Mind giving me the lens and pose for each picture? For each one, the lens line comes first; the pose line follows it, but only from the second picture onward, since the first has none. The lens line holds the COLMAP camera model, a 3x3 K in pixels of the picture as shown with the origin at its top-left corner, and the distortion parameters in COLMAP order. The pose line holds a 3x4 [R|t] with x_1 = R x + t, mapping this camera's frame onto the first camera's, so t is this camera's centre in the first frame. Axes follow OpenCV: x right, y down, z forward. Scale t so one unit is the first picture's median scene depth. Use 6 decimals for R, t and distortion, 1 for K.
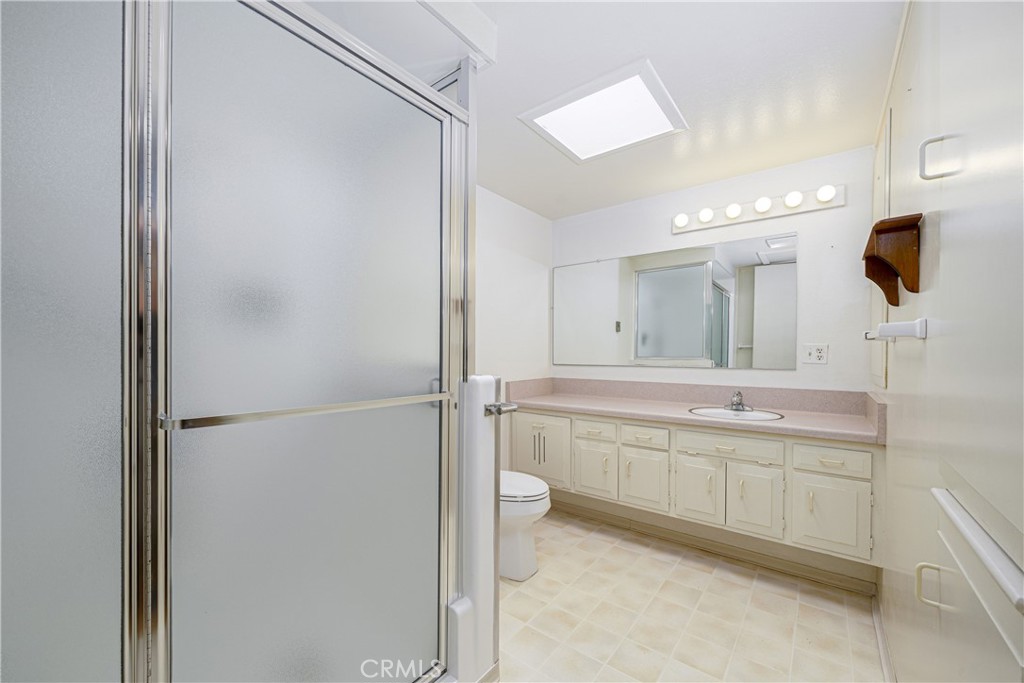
lens RADIAL K [[409.1, 0, 514.7], [0, 409.1, 353.8], [0, 0, 1]] dist [-0.000051, 0.000061]
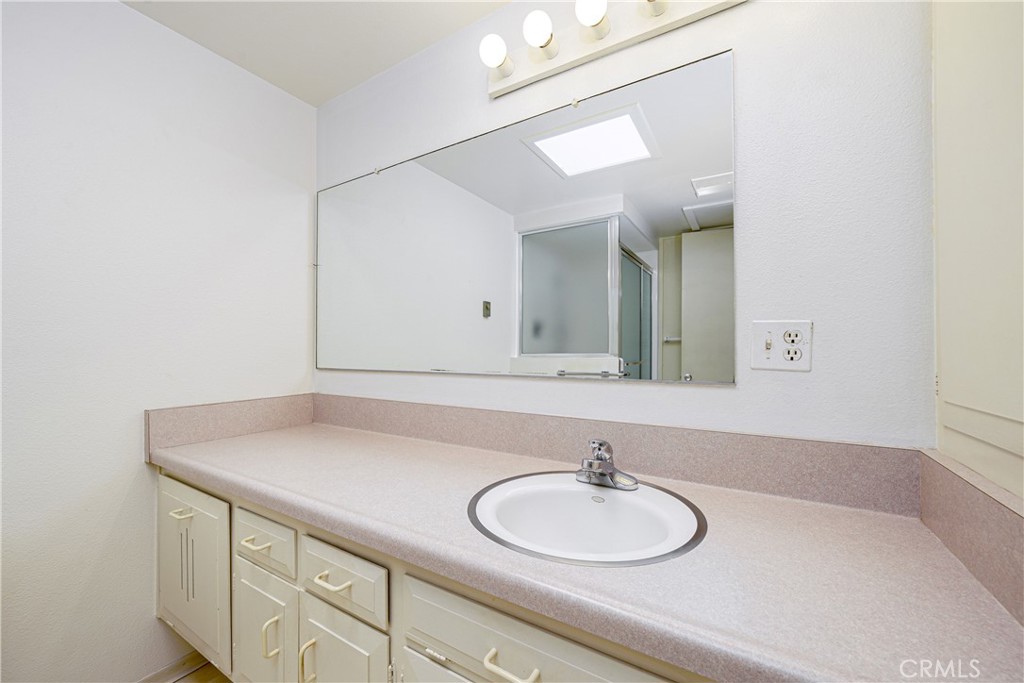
lens RADIAL K [[407.6, 0, 512.2], [0, 407.6, 347.1], [0, 0, 1]] dist [0.000016, 0.000224]
pose [[0.994414, -0.003992, 0.105477, 0.294316], [0.004876, 0.999955, -0.008116, 0.002592], [-0.105440, 0.008585, 0.994389, 0.430845]]
